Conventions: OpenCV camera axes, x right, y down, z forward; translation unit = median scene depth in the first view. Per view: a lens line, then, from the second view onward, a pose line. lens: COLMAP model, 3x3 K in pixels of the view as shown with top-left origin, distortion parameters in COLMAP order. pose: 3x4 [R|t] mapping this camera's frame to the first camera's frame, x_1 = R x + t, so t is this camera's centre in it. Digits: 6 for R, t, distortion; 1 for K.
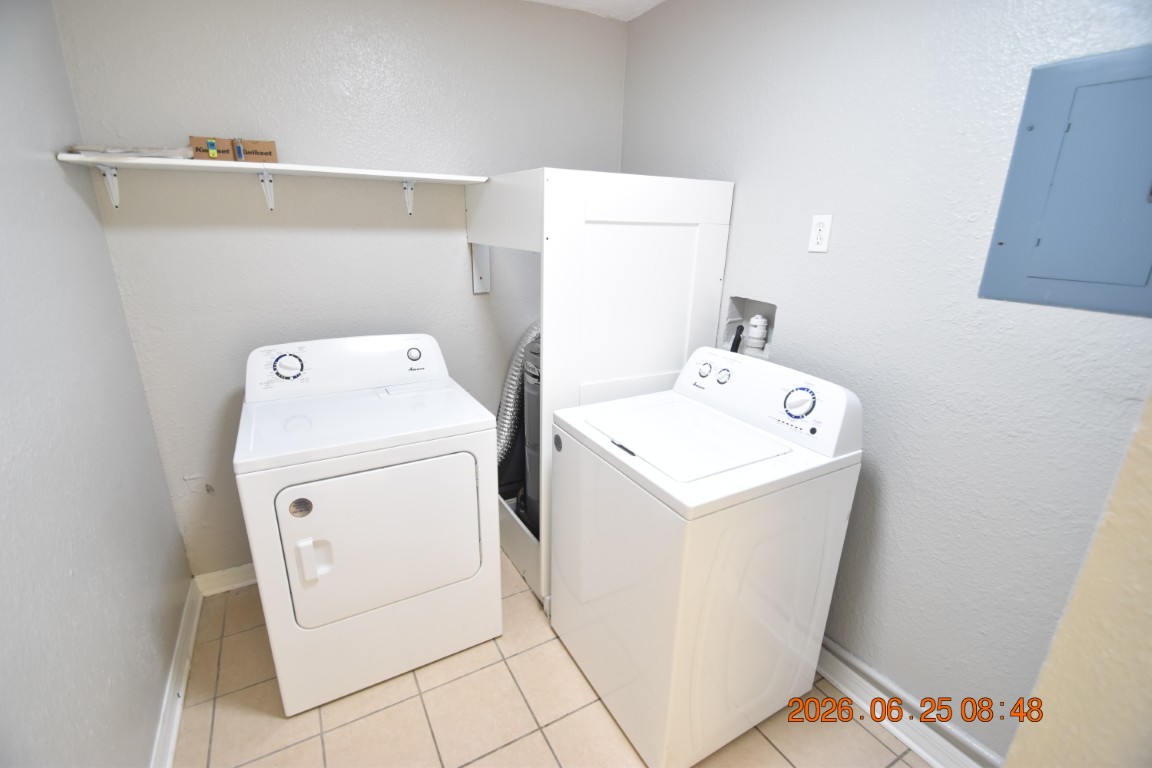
lens RADIAL K [[508.7, 0, 572.2], [0, 508.7, 391.0], [0, 0, 1]] dist [0.017550, -0.018725]
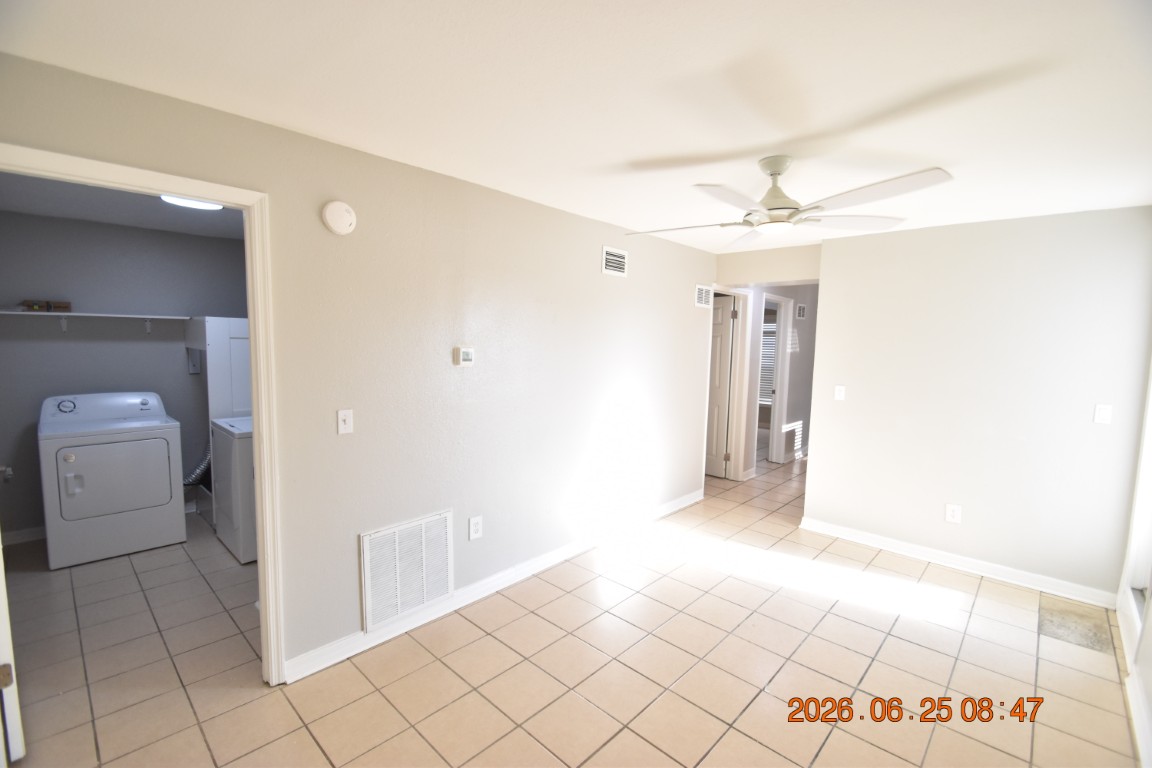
lens RADIAL K [[508.7, 0, 572.2], [0, 508.7, 391.0], [0, 0, 1]] dist [0.017550, -0.018725]
pose [[0.955704, -0.027298, 0.293060, 0.817772], [0.086844, 0.977514, -0.192156, 0.482065], [-0.281225, 0.209095, 0.936585, -1.552908]]
